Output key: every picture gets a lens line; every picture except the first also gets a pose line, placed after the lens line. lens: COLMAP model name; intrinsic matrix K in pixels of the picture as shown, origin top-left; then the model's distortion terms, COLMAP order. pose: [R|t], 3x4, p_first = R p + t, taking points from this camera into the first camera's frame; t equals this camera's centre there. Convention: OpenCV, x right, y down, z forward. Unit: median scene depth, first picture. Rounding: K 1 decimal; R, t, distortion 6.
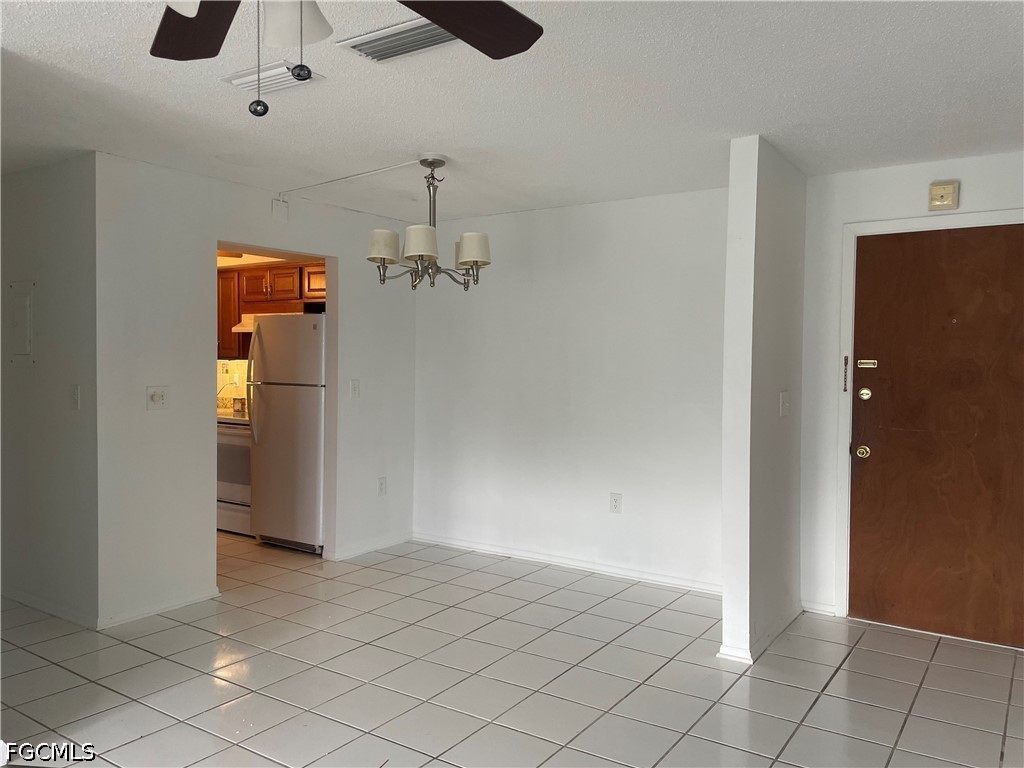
lens RADIAL K [[787.0, 0, 527.7], [0, 787.0, 384.3], [0, 0, 1]] dist [0.038430, -0.004938]
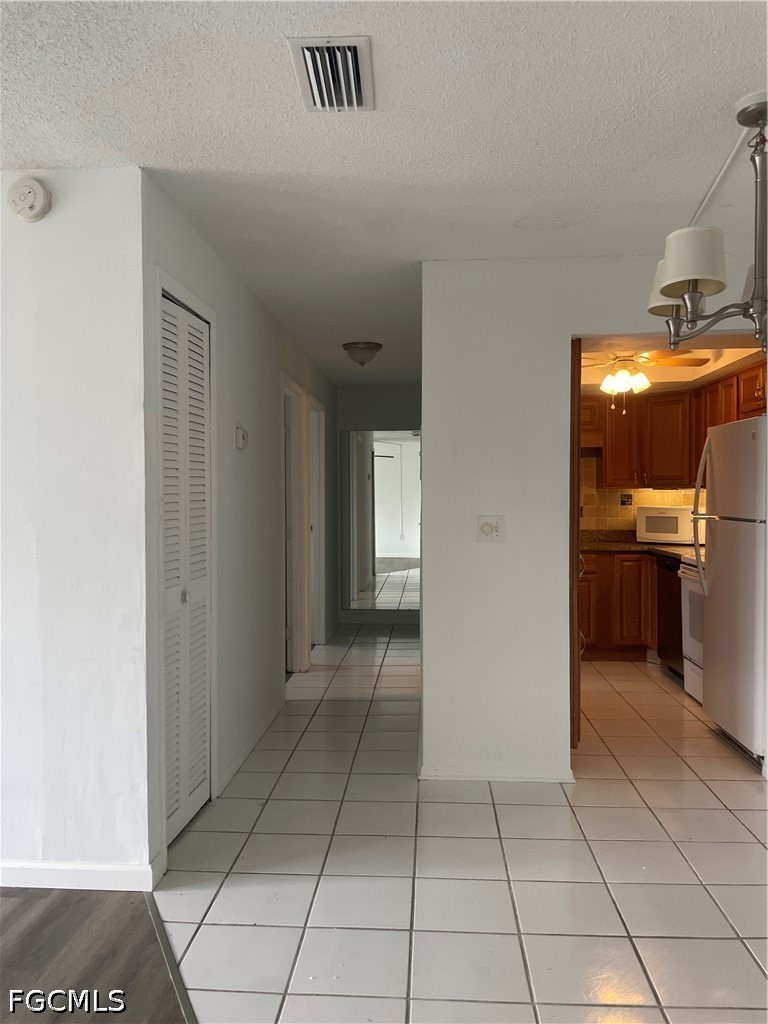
lens RADIAL K [[780.6, 0, 386.1], [0, 780.6, 507.3], [0, 0, 1]] dist [0.086929, -0.107060]
pose [[0.502029, 0.003692, -0.864843, 0.219655], [-0.020499, 0.999761, -0.007631, 0.002150], [0.864608, 0.021559, 0.501984, 0.484170]]
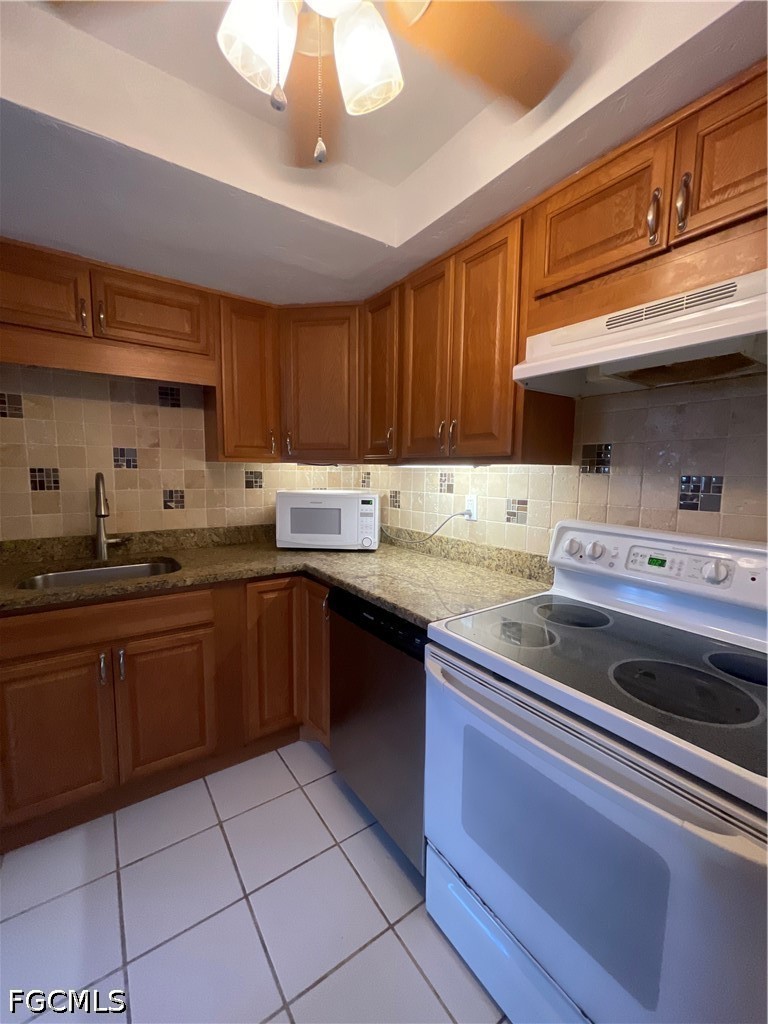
lens RADIAL K [[415.7, 0, 385.1], [0, 415.7, 514.6], [0, 0, 1]] dist [-0.000542, 0.000045]
pose [[0.931648, 0.042771, -0.360836, -0.550583], [-0.016573, 0.997016, 0.075390, -0.033567], [0.362984, -0.064257, 0.929577, 1.250821]]
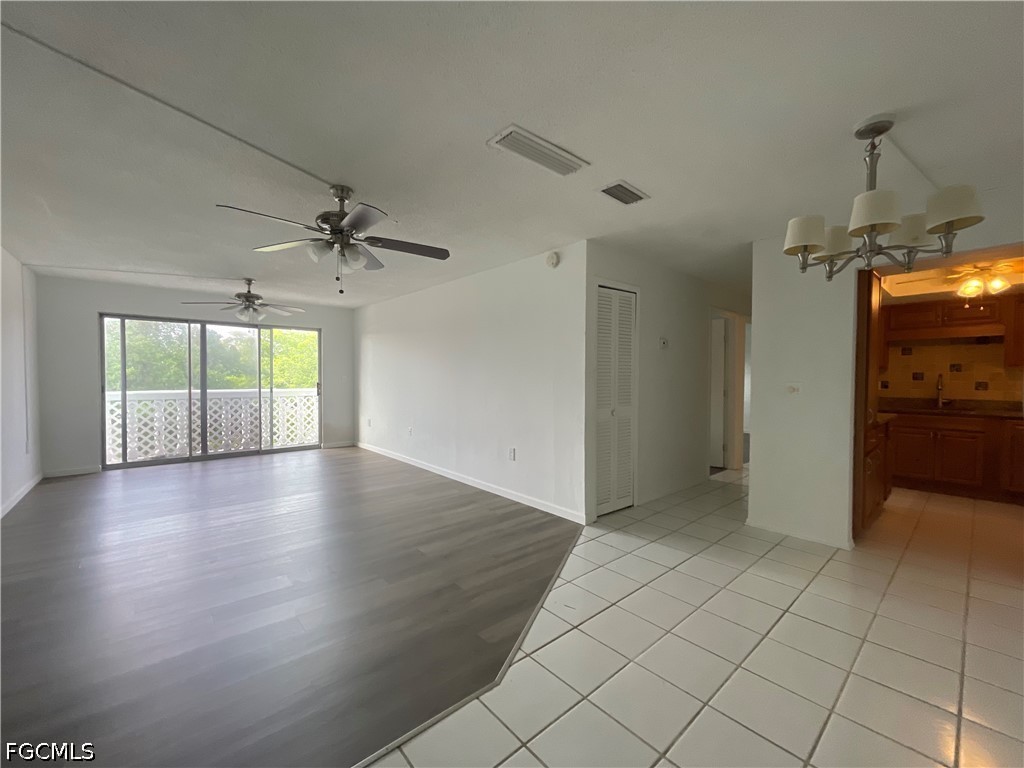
lens RADIAL K [[415.2, 0, 512.0], [0, 415.2, 384.0], [0, 0, 1]] dist [0.001171, 0.000520]
pose [[-0.265663, 0.009458, -0.964019, 0.427543], [-0.038943, 0.999030, 0.020533, 0.011007], [0.963279, 0.042997, -0.265037, 0.718372]]
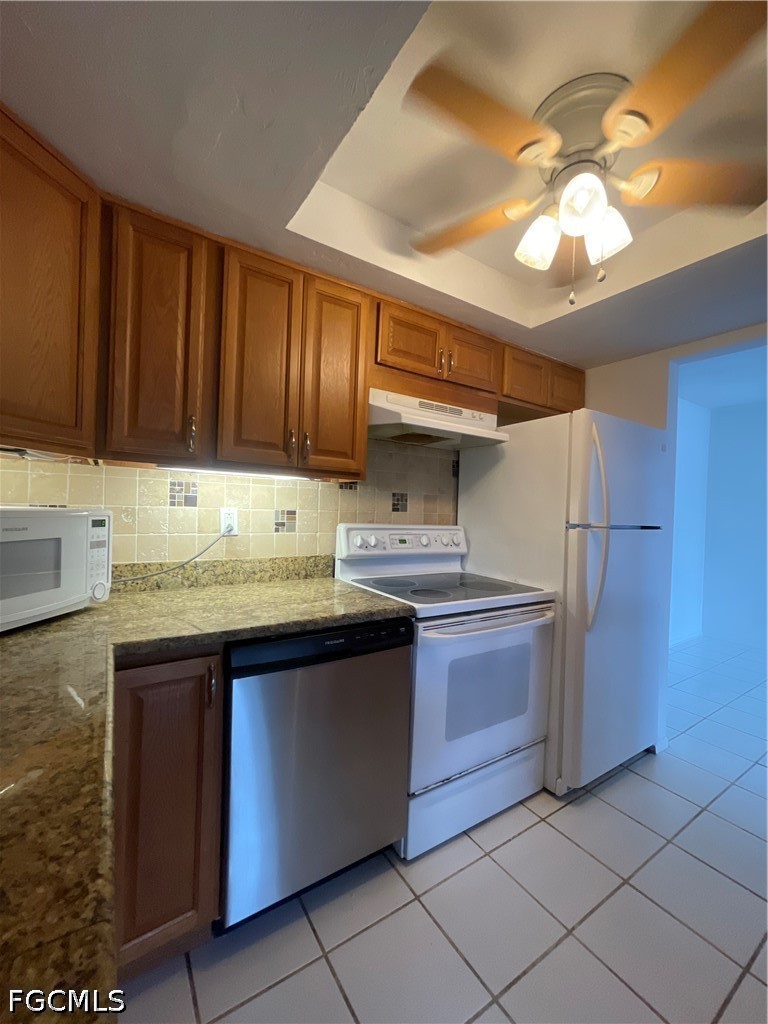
lens RADIAL K [[415.2, 0, 380.9], [0, 415.2, 515.0], [0, 0, 1]] dist [0.001171, 0.000520]
pose [[0.394109, -0.009030, 0.919019, -0.939256], [-0.001839, 0.999942, 0.010614, -0.019926], [-0.919062, -0.005873, 0.394070, 1.406318]]
